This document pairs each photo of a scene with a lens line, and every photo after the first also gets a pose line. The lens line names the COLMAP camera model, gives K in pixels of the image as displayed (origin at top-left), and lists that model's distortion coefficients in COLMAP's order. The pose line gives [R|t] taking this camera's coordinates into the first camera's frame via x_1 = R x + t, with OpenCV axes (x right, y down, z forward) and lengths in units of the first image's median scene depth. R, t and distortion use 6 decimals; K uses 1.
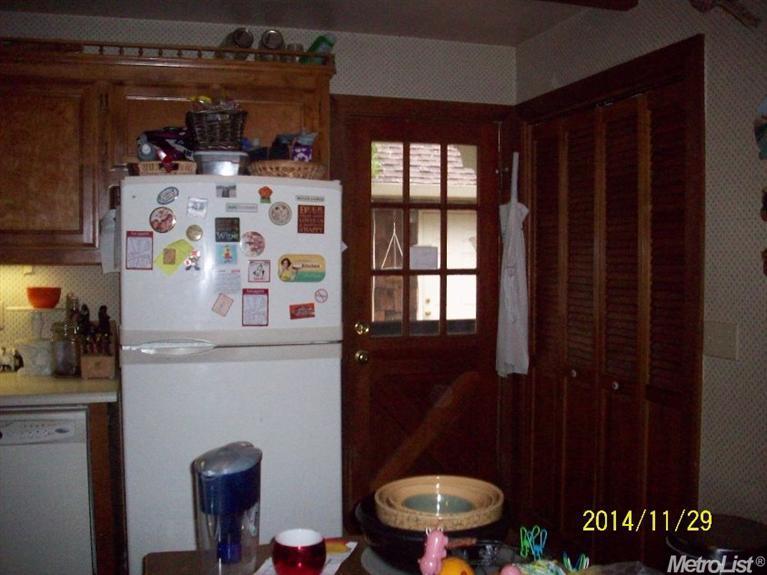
lens RADIAL K [[784.9, 0, 383.5], [0, 784.9, 287.5], [0, 0, 1]] dist [-0.181663, 0.137608]
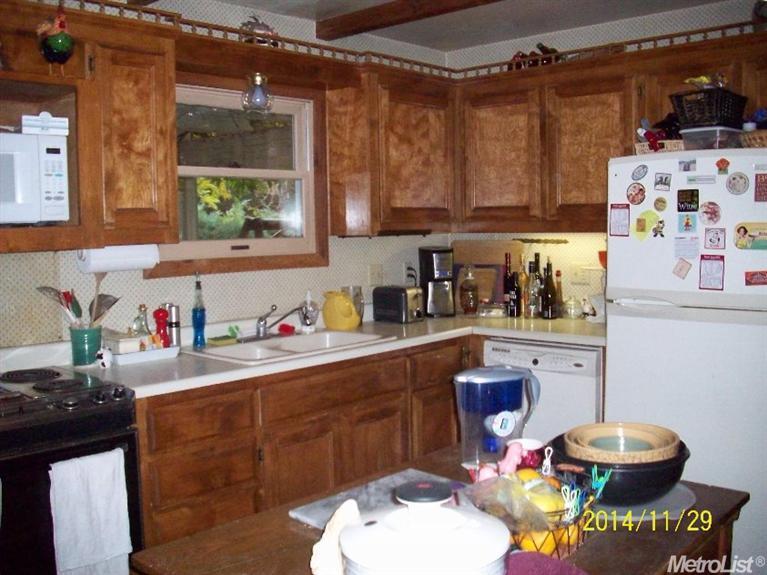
lens RADIAL K [[784.9, 0, 383.5], [0, 784.9, 287.5], [0, 0, 1]] dist [-0.181663, 0.137608]
pose [[0.501991, 0.057548, -0.862956, 0.516849], [-0.021717, 0.998308, 0.053941, -0.000431], [0.864600, -0.008337, 0.502391, 0.084324]]
